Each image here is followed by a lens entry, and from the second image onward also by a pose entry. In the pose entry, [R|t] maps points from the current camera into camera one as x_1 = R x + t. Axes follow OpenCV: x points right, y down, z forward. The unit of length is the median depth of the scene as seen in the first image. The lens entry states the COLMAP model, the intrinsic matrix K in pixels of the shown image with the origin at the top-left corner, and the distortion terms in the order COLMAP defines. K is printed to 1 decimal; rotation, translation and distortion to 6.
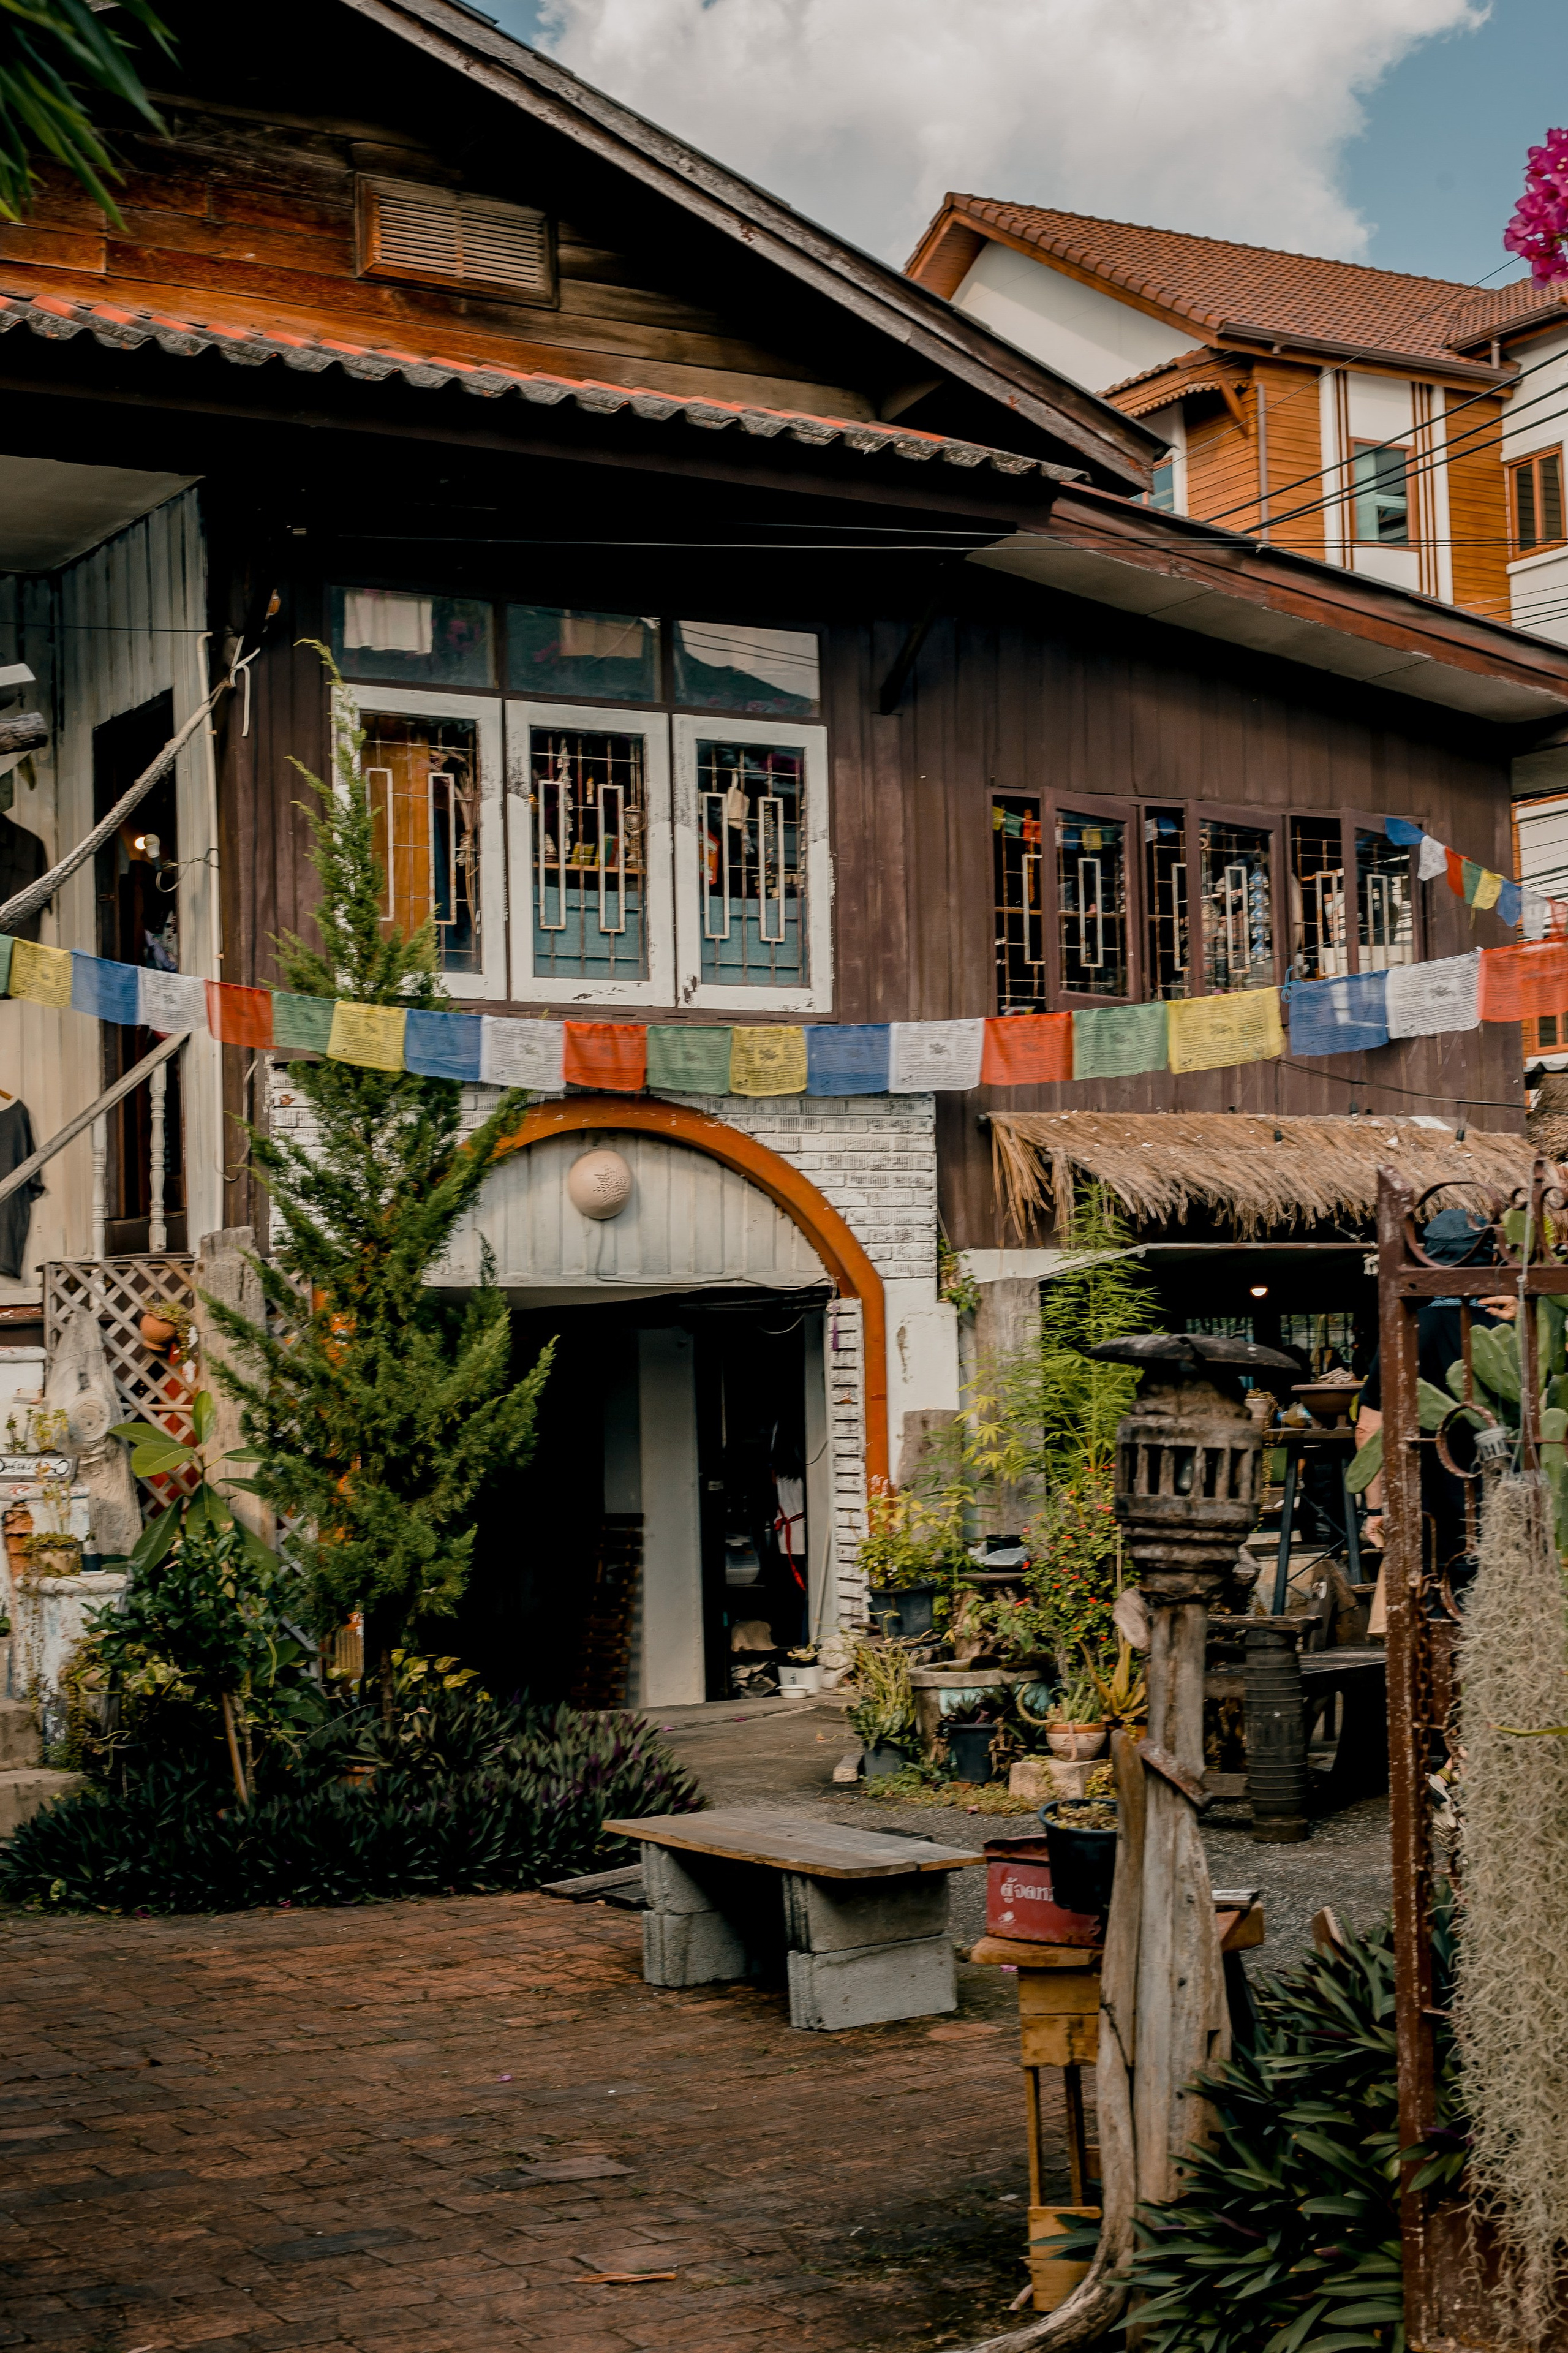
lens RADIAL K [[3475.2, 0, 778.3], [0, 3475.2, 1192.5], [0, 0, 1]] dist [-0.100224, 0.000000]
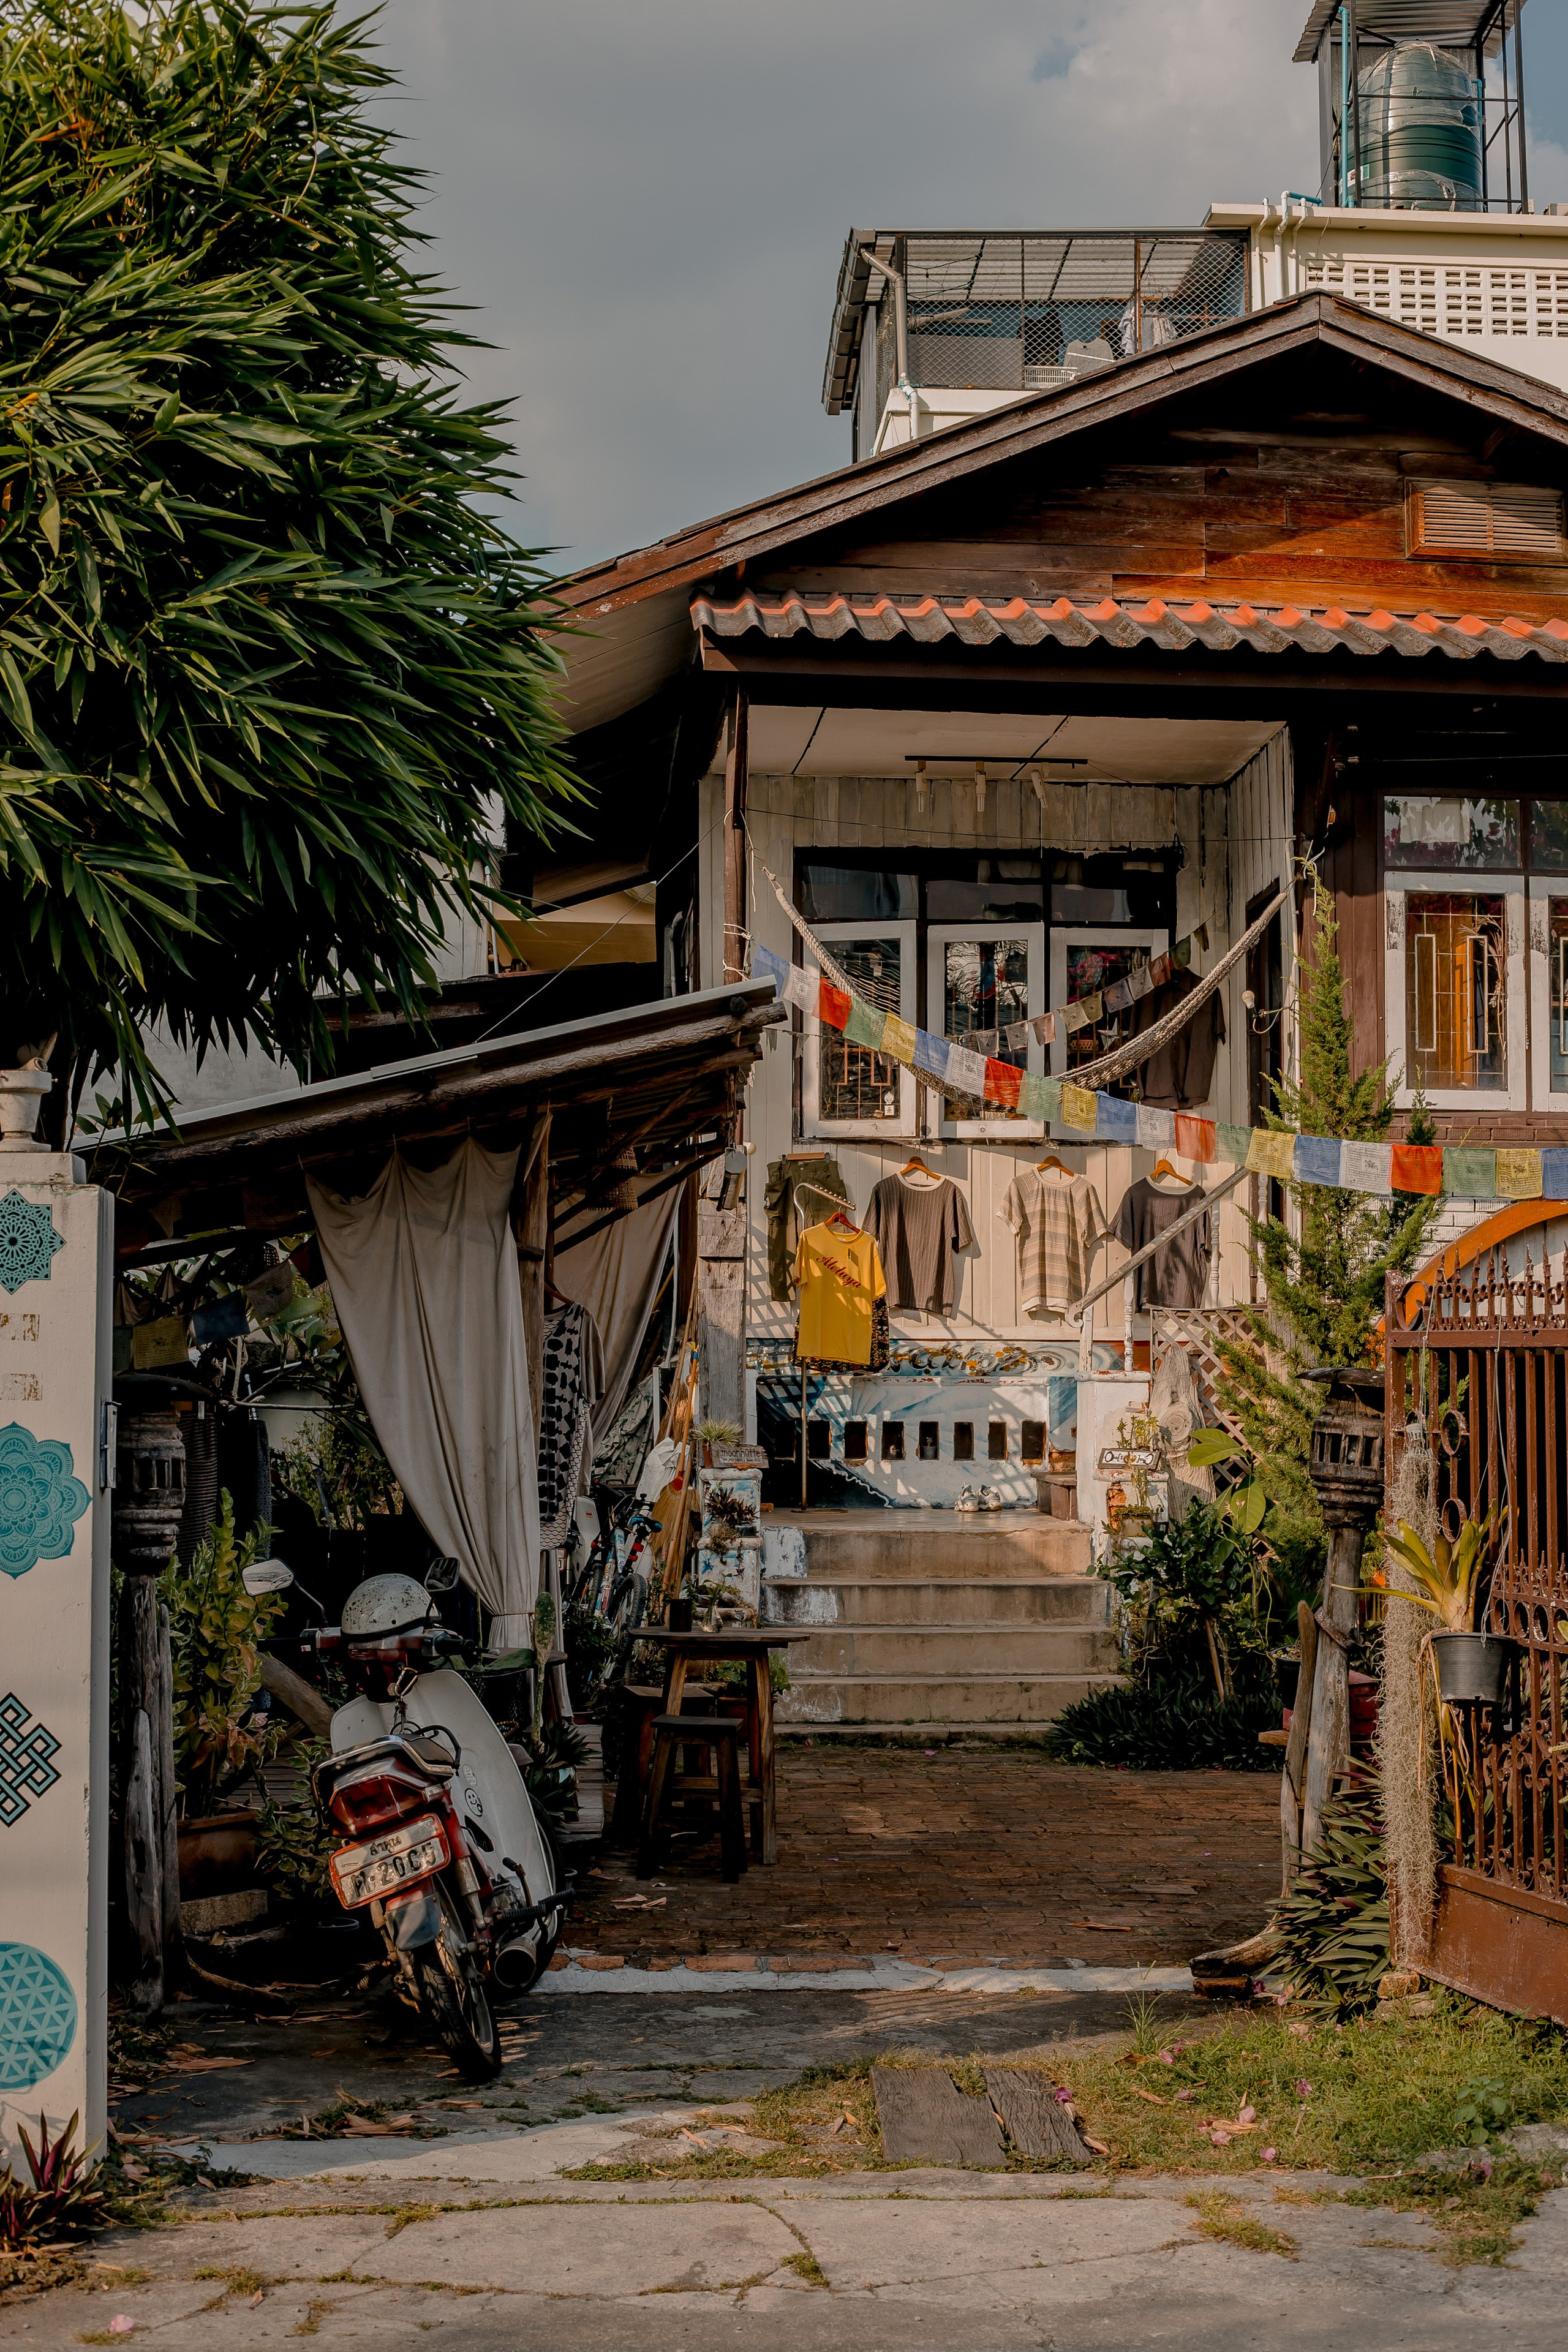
lens RADIAL K [[3474.0, 0, 789.8], [0, 3474.0, 1169.9], [0, 0, 1]] dist [-0.100224, 0.000000]
pose [[0.883824, 0.000122, -0.467820, 0.288387], [-0.008569, 0.999836, -0.015929, -0.011248], [0.467742, 0.018088, 0.883680, -0.265393]]
